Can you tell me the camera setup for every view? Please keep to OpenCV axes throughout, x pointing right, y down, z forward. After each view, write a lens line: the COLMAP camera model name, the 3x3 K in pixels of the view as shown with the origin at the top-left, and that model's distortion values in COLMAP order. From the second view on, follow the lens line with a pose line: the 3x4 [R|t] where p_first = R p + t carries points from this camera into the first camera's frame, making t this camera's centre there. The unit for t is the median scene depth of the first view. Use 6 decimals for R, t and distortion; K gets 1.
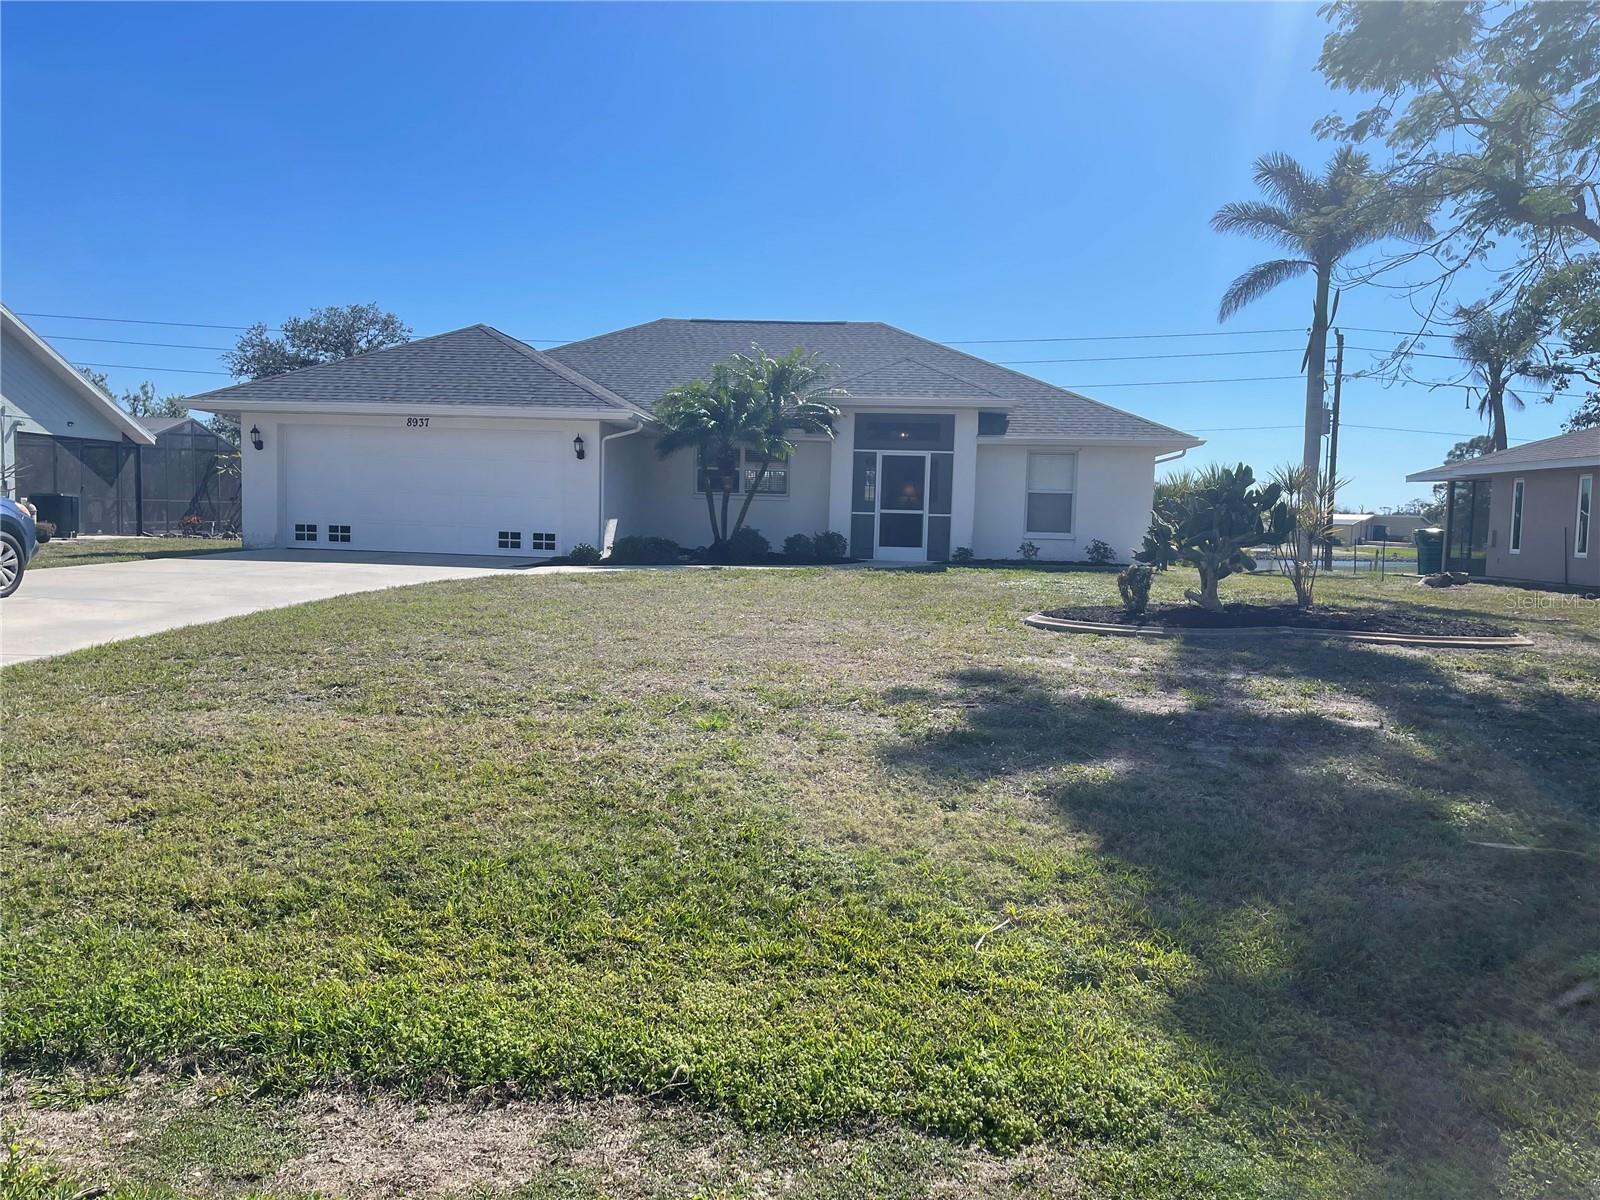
lens RADIAL K [[1201.5, 0, 800.0], [0, 1201.5, 600.0], [0, 0, 1]] dist [0.092771, -0.139966]
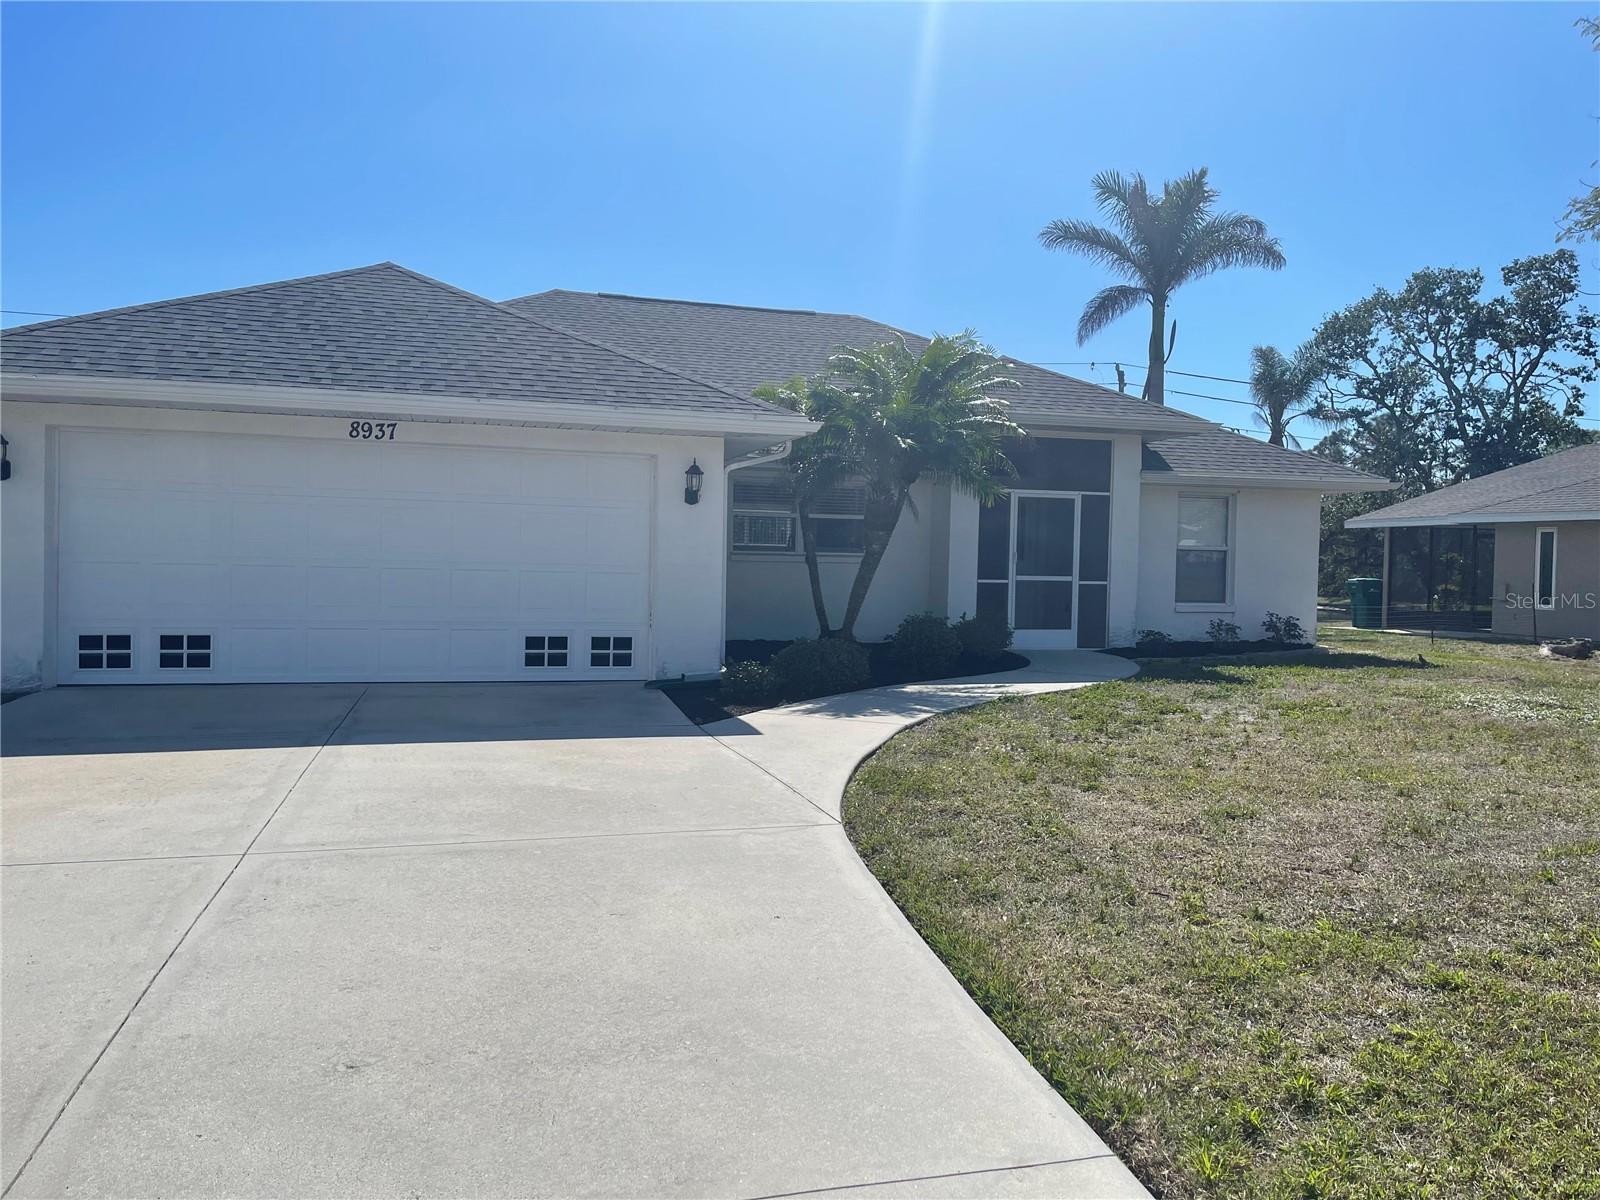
lens RADIAL K [[1201.5, 0, 800.0], [0, 1201.5, 600.0], [0, 0, 1]] dist [0.092771, -0.139966]
pose [[0.930450, -0.023705, 0.365651, -0.299753], [0.033528, 0.999227, -0.020537, -0.052121], [-0.364881, 0.031368, 0.930525, 0.410541]]
